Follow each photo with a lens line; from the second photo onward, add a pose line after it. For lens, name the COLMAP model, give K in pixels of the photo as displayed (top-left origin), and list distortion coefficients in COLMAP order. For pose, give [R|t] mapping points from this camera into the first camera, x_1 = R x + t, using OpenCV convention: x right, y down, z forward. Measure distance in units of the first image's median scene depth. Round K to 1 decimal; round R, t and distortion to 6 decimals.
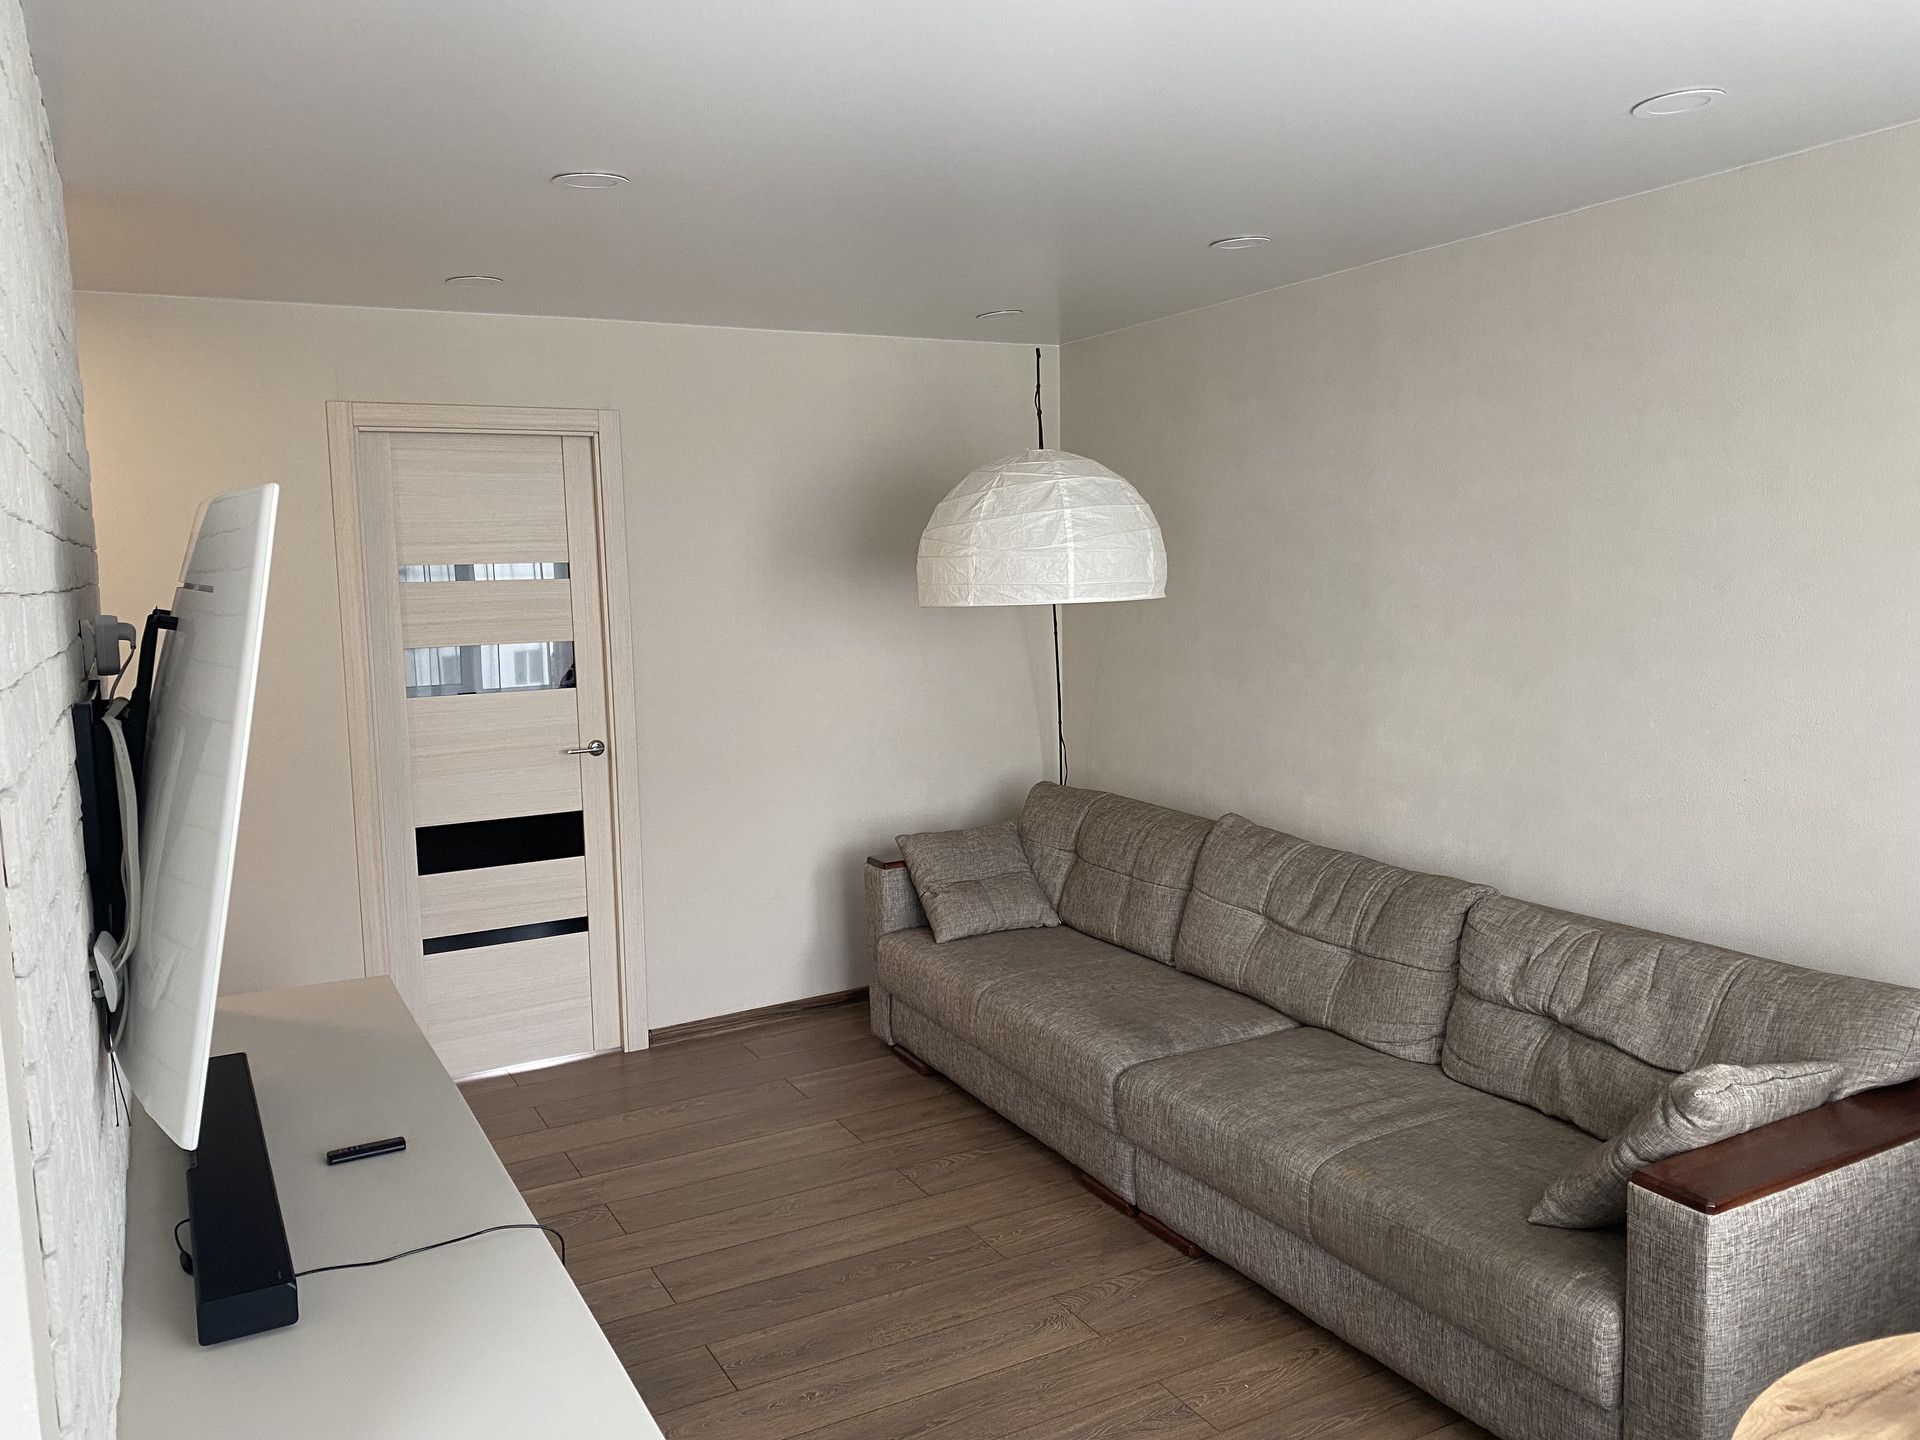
lens RADIAL K [[1454.6, 0, 964.2], [0, 1454.6, 713.0], [0, 0, 1]] dist [0.029667, -0.026835]
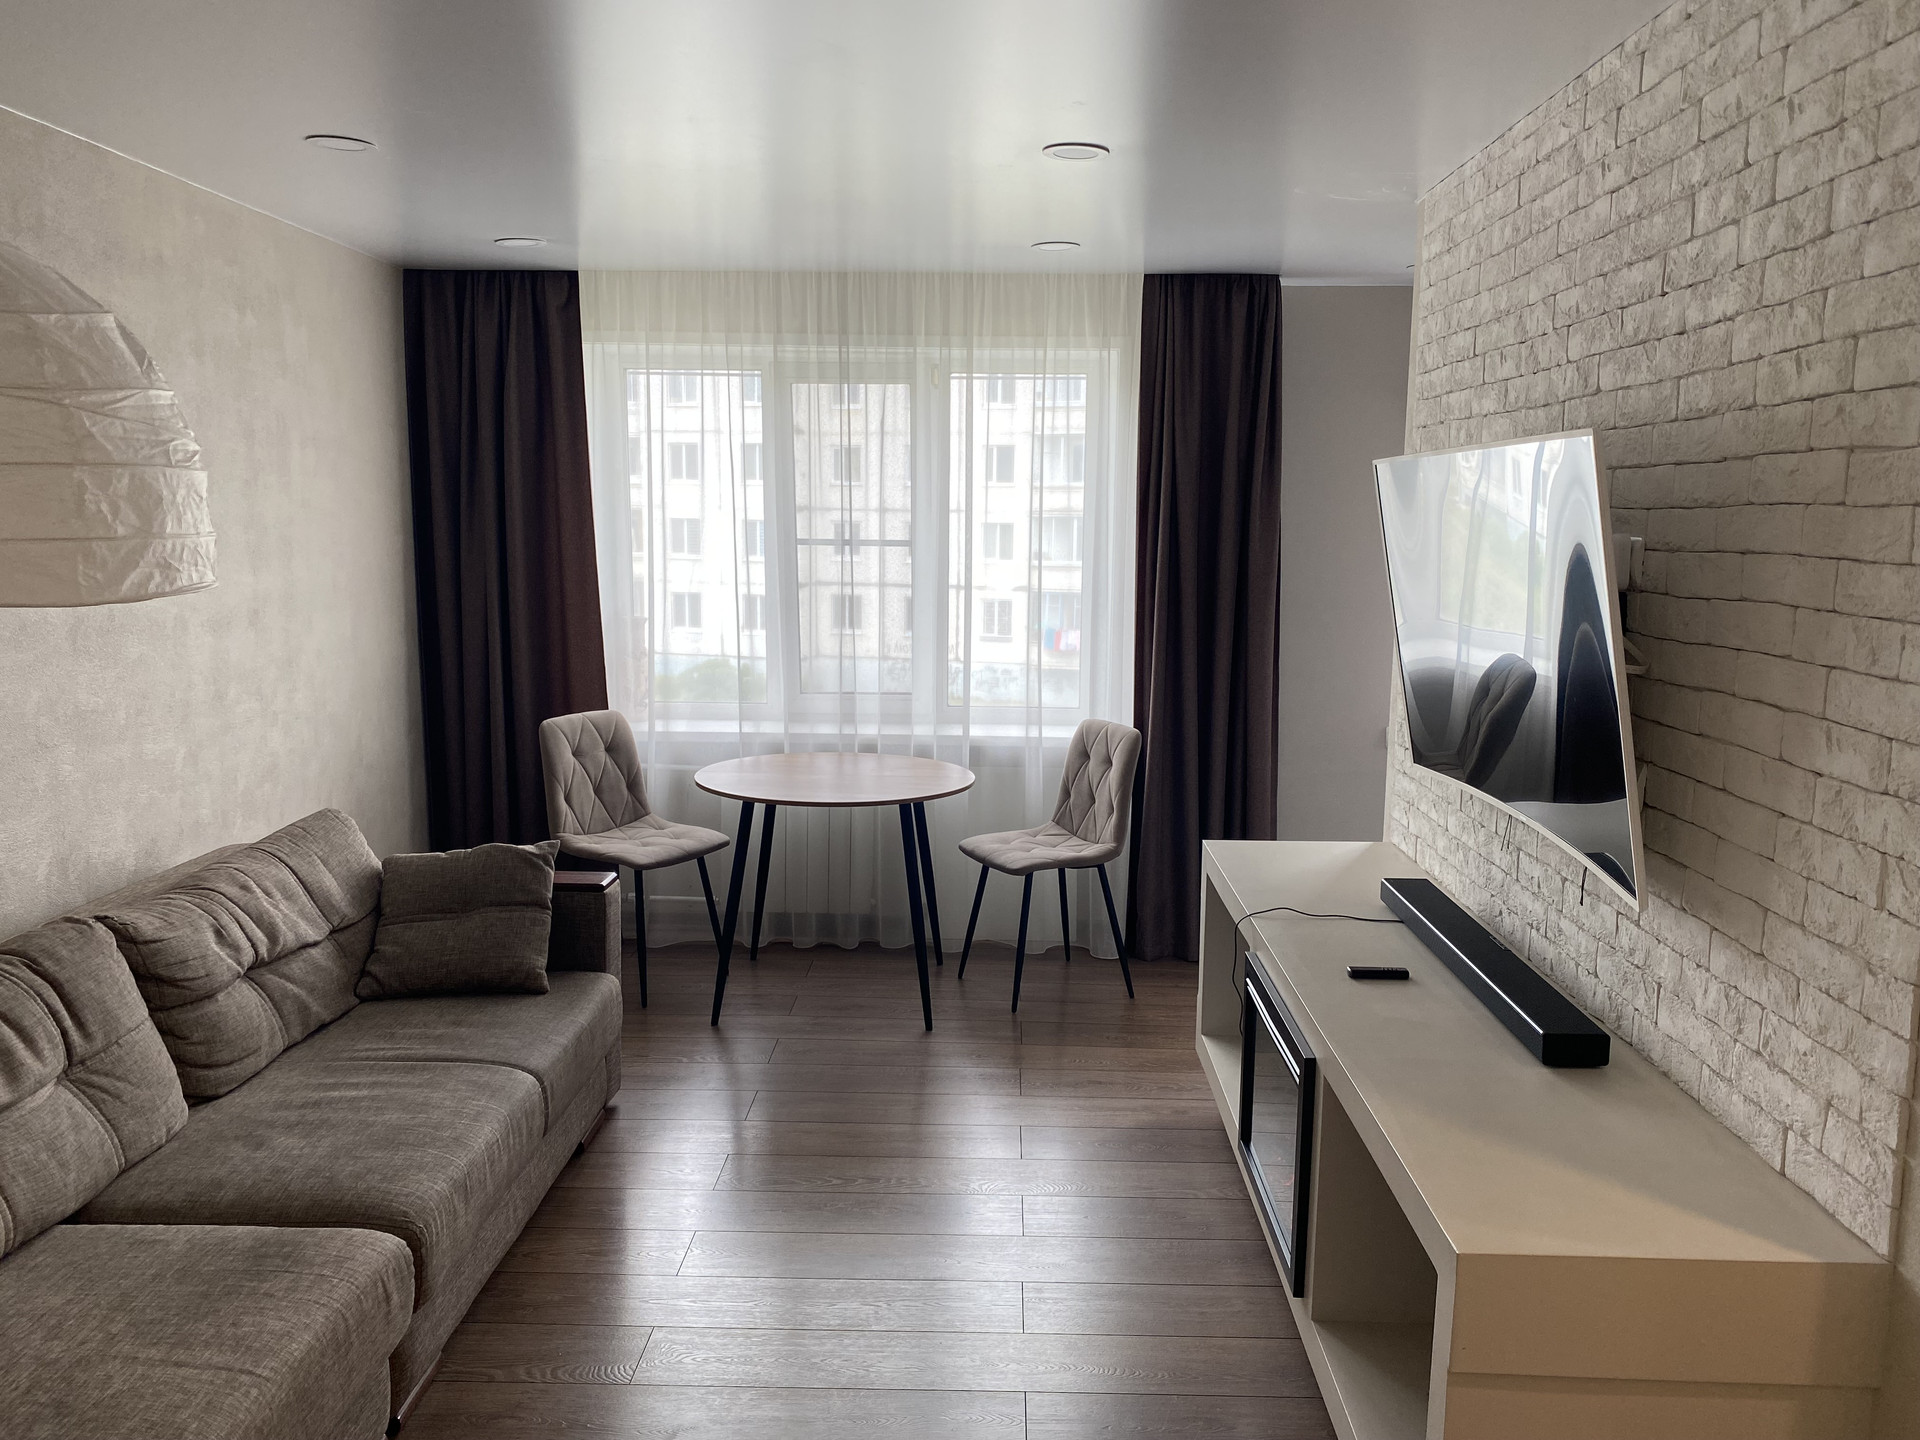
lens RADIAL K [[1454.6, 0, 974.7], [0, 1454.6, 727.6], [0, 0, 1]] dist [0.029667, -0.026835]
pose [[-0.861068, -0.055777, 0.505421, -0.511726], [0.068555, 0.972156, 0.224081, -0.139018], [-0.503847, 0.227598, -0.833269, 1.524022]]
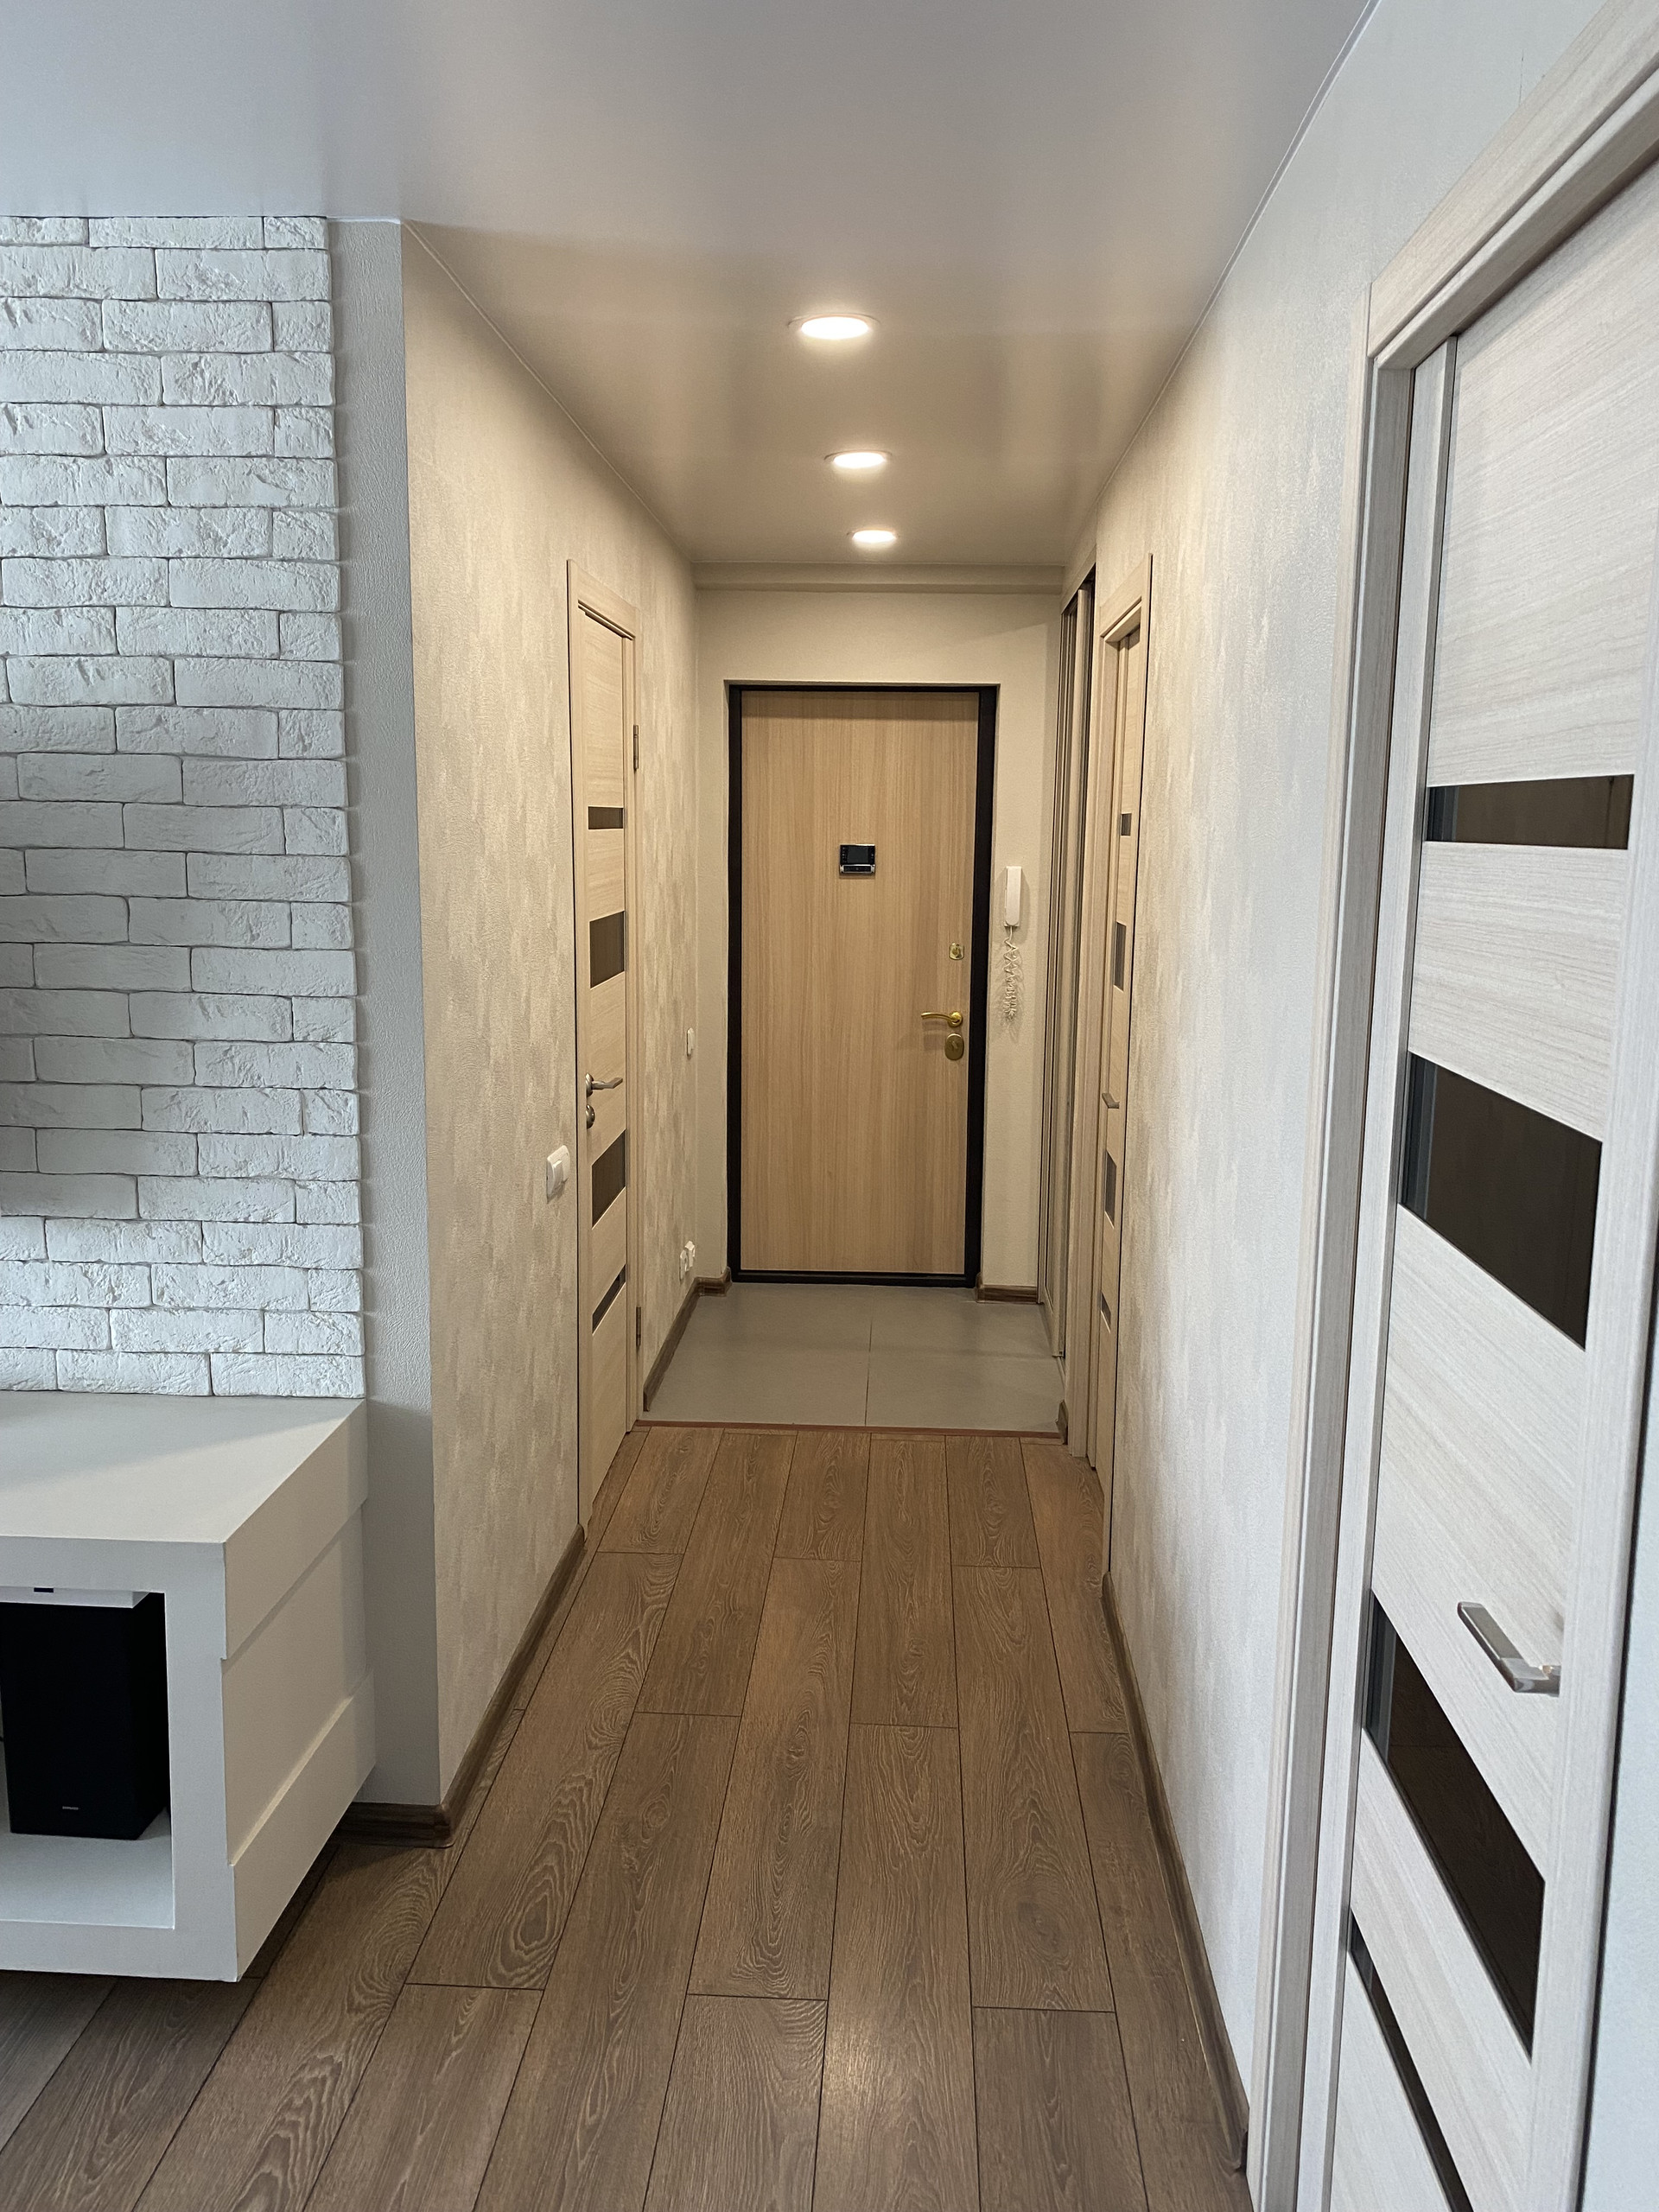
lens RADIAL K [[1675.8, 0, 824.3], [0, 1675.8, 1085.6], [0, 0, 1]] dist [0.029667, -0.026835]
pose [[-0.540520, 0.146100, -0.828549, -0.026720], [-0.092303, 0.968564, 0.231005, -0.150897], [0.836253, 0.201340, -0.510043, 1.507513]]
